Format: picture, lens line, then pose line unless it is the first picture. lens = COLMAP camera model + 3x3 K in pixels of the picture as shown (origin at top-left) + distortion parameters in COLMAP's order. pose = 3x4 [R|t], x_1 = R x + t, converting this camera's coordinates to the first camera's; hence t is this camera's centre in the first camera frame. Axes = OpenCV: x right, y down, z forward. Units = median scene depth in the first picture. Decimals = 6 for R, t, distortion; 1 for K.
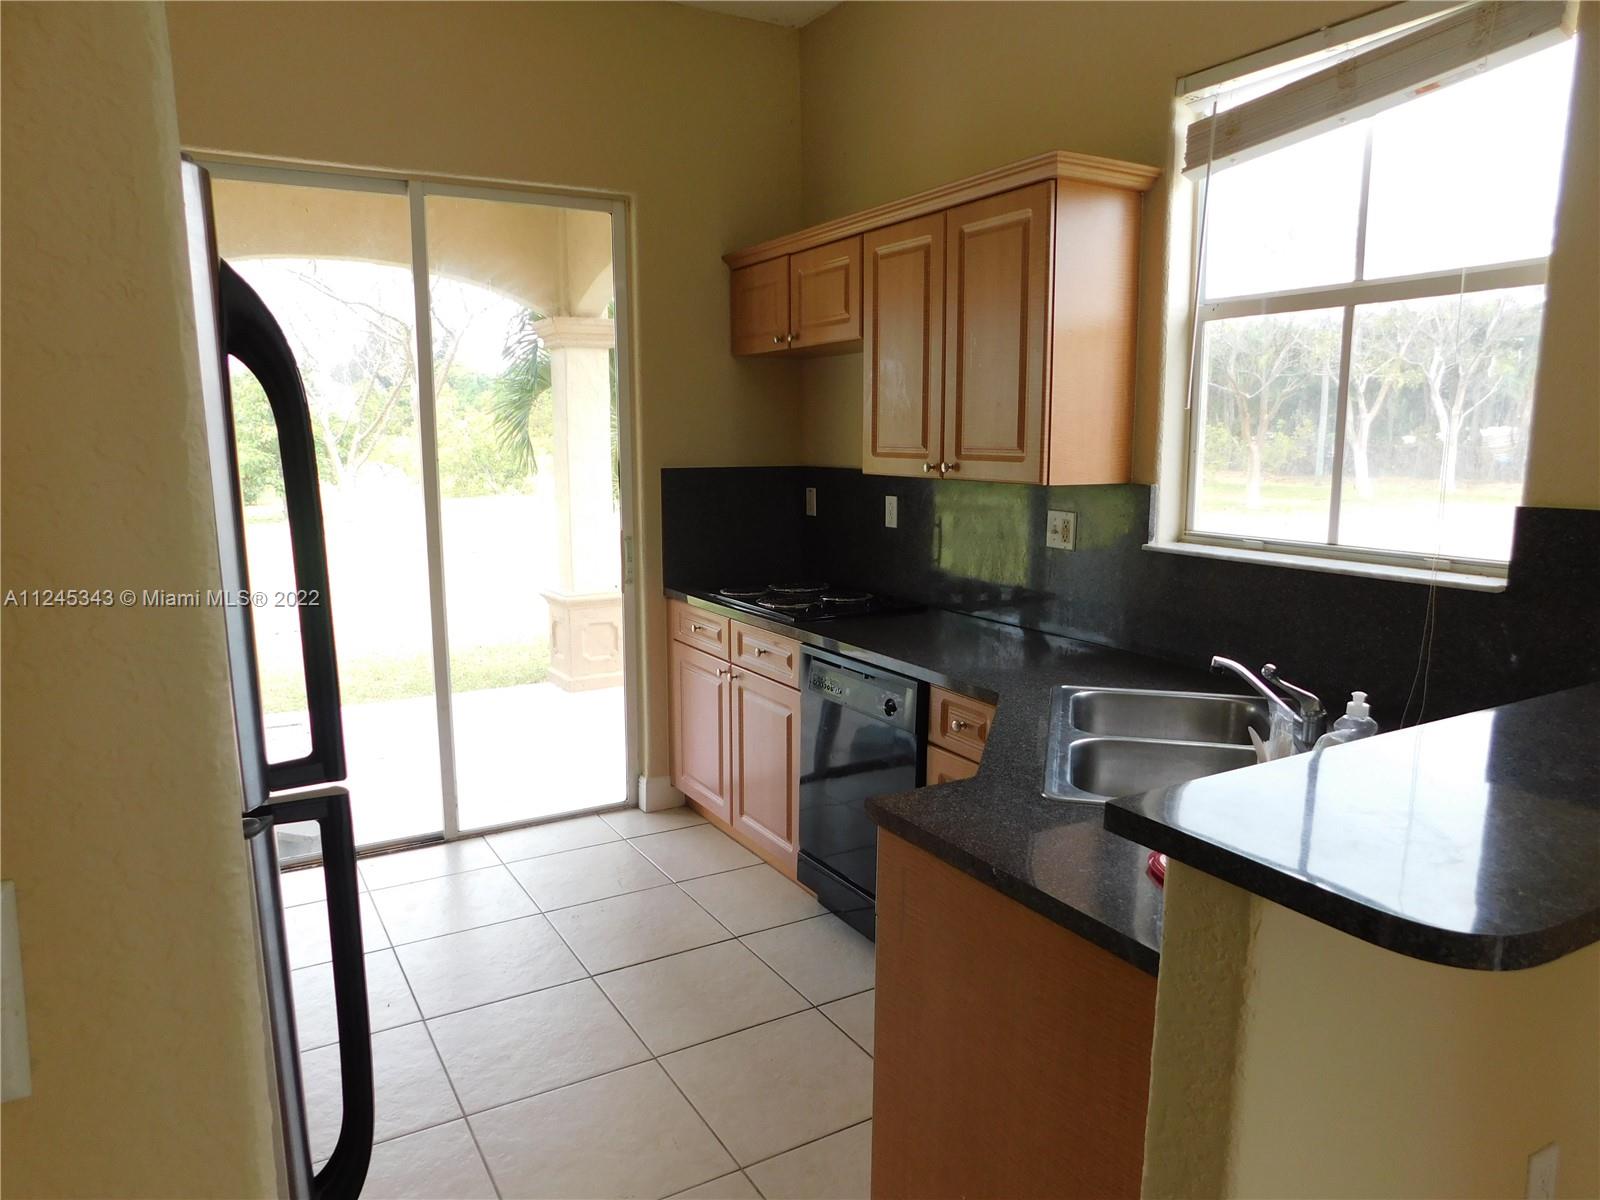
lens RADIAL K [[1063.7, 0, 804.3], [0, 1063.7, 599.5], [0, 0, 1]] dist [-0.062144, 0.054943]
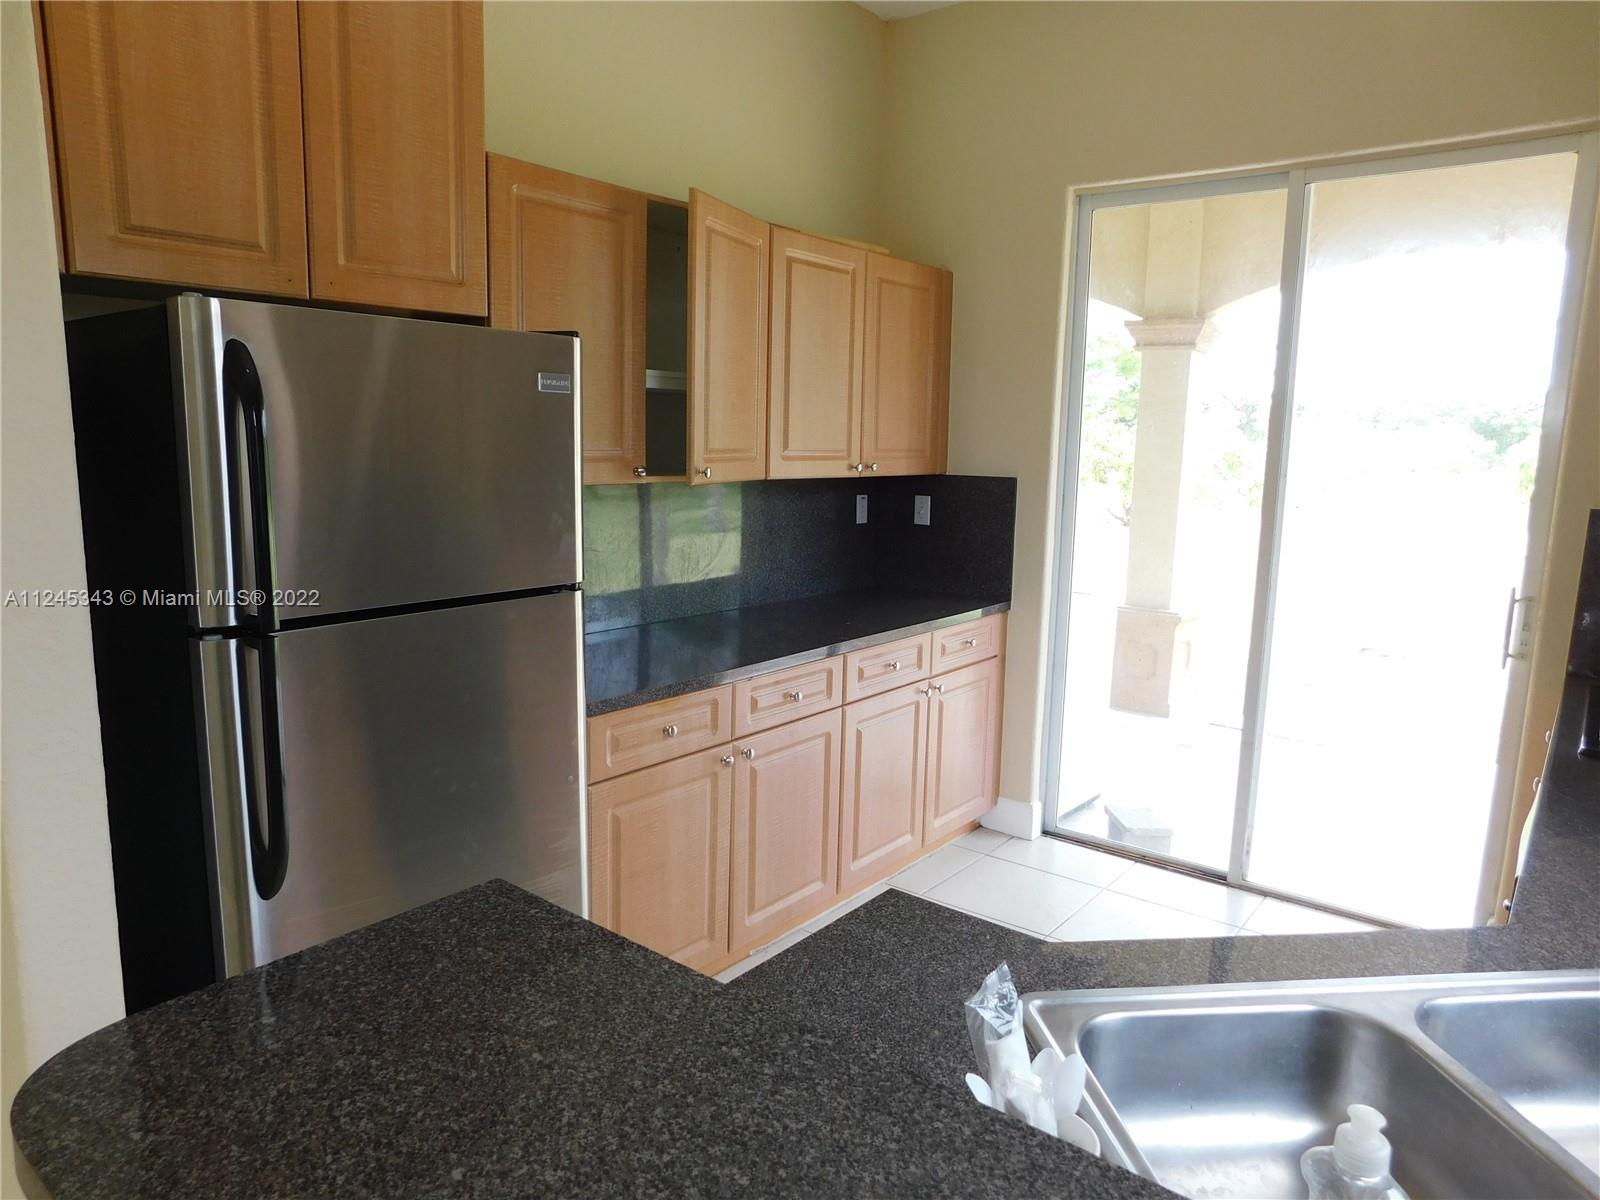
lens RADIAL K [[1063.7, 0, 790.7], [0, 1063.7, 598.2], [0, 0, 1]] dist [-0.062144, 0.054943]
pose [[0.363875, 0.157926, -0.917962, 0.333331], [-0.172367, 0.979917, 0.100259, -0.044199], [0.915360, 0.121744, 0.383789, 0.265915]]
